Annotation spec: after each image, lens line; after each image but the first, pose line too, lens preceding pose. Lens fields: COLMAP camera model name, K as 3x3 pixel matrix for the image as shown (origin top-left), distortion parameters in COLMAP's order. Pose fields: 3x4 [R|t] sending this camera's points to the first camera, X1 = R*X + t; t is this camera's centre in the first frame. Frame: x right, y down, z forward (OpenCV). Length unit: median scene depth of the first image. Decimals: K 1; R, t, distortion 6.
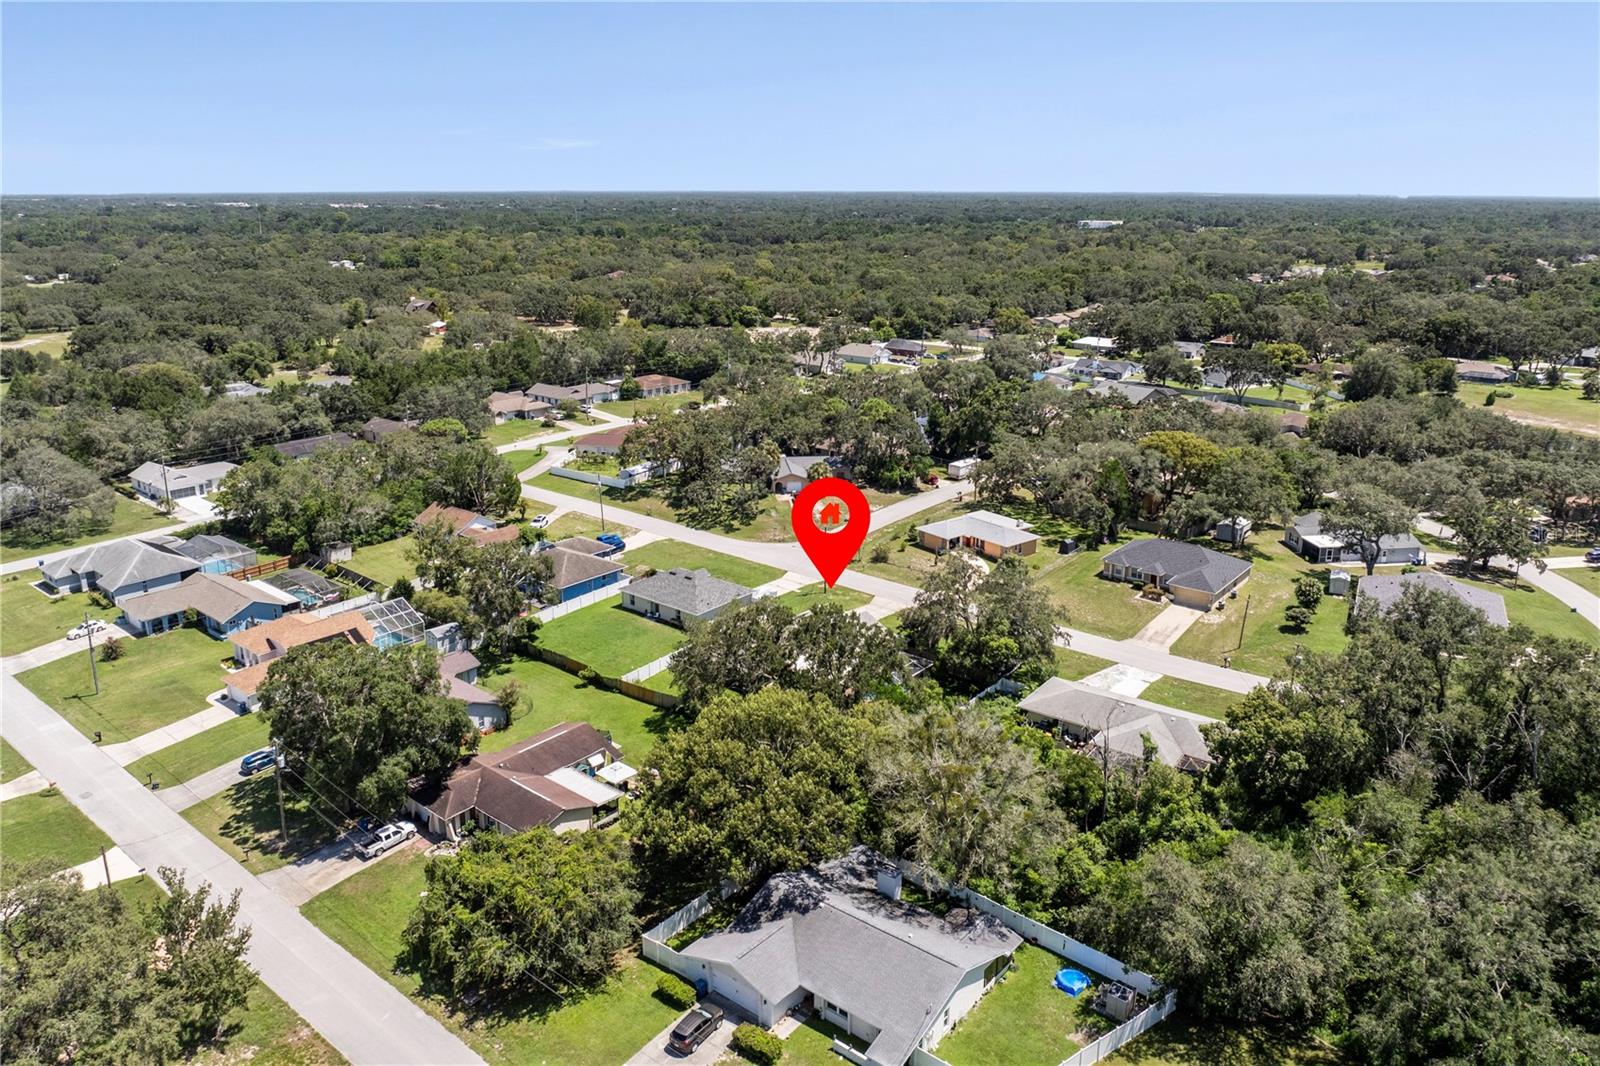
lens RADIAL K [[1101.8, 0, 800.0], [0, 1101.8, 533.0], [0, 0, 1]] dist [-0.024346, -0.001324]
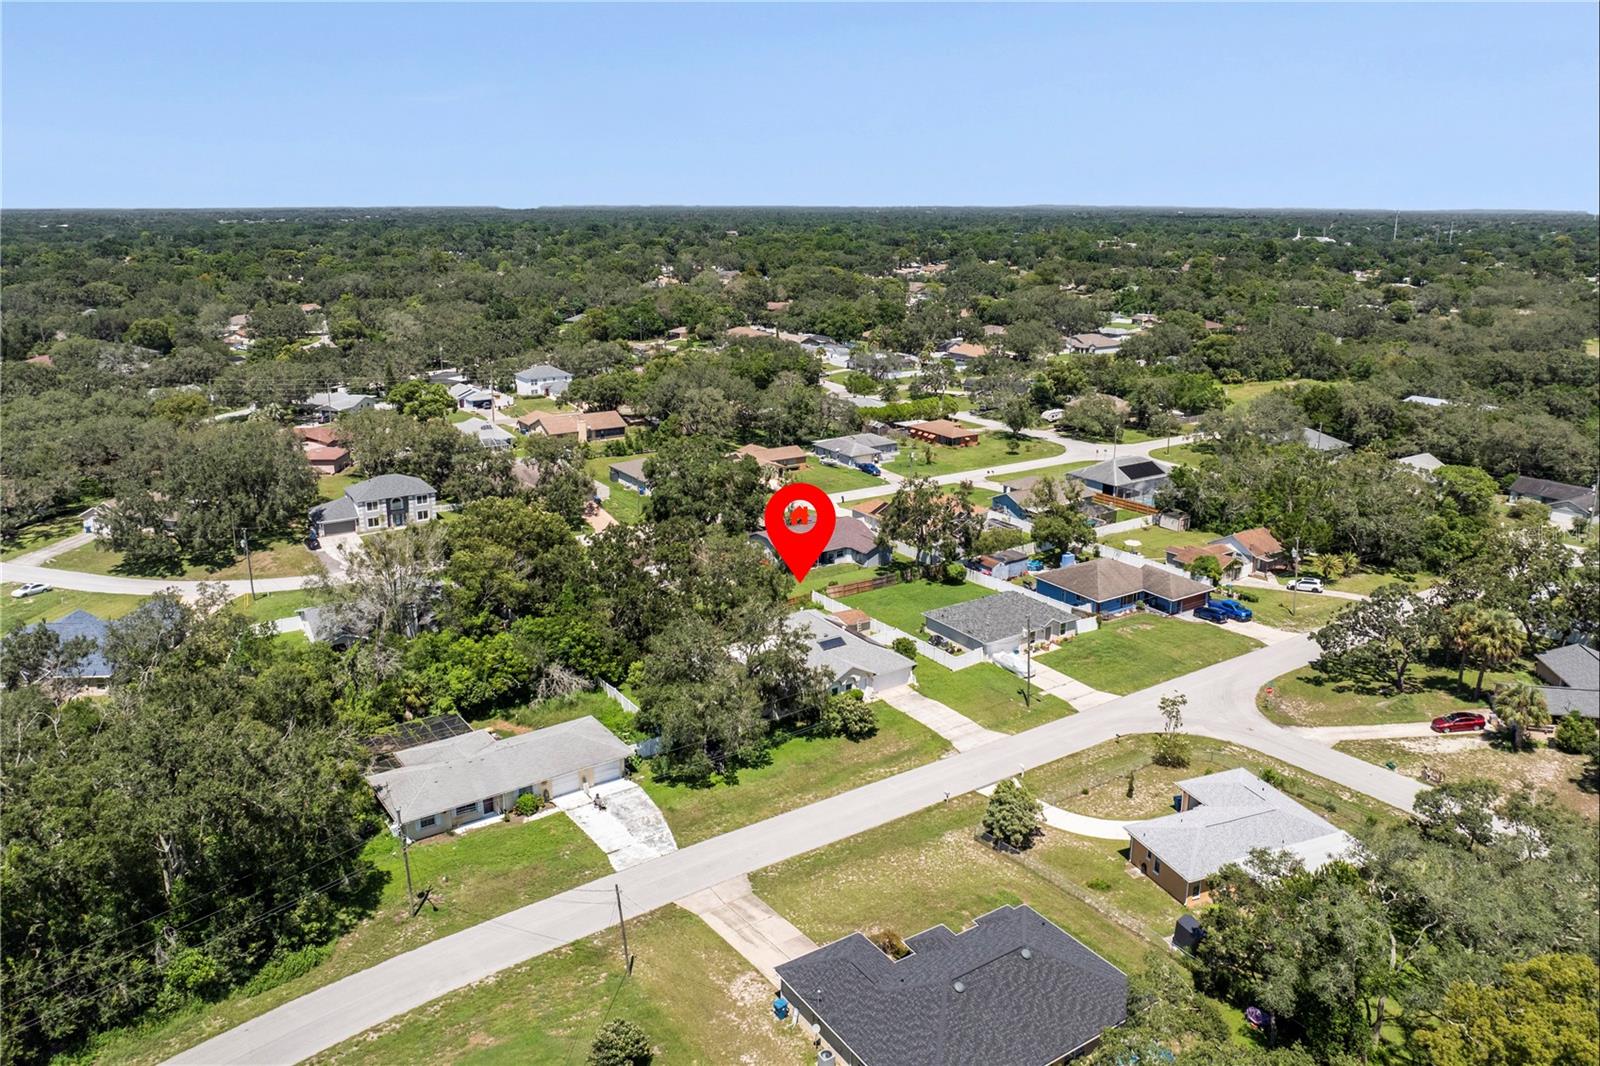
lens RADIAL K [[1101.8, 0, 800.0], [0, 1101.8, 533.0], [0, 0, 1]] dist [-0.024346, -0.001324]
pose [[-0.292288, 0.260601, -0.920138, 0.800640], [-0.277523, 0.897638, 0.342386, -0.292019], [0.915177, 0.355435, -0.190046, 1.083463]]
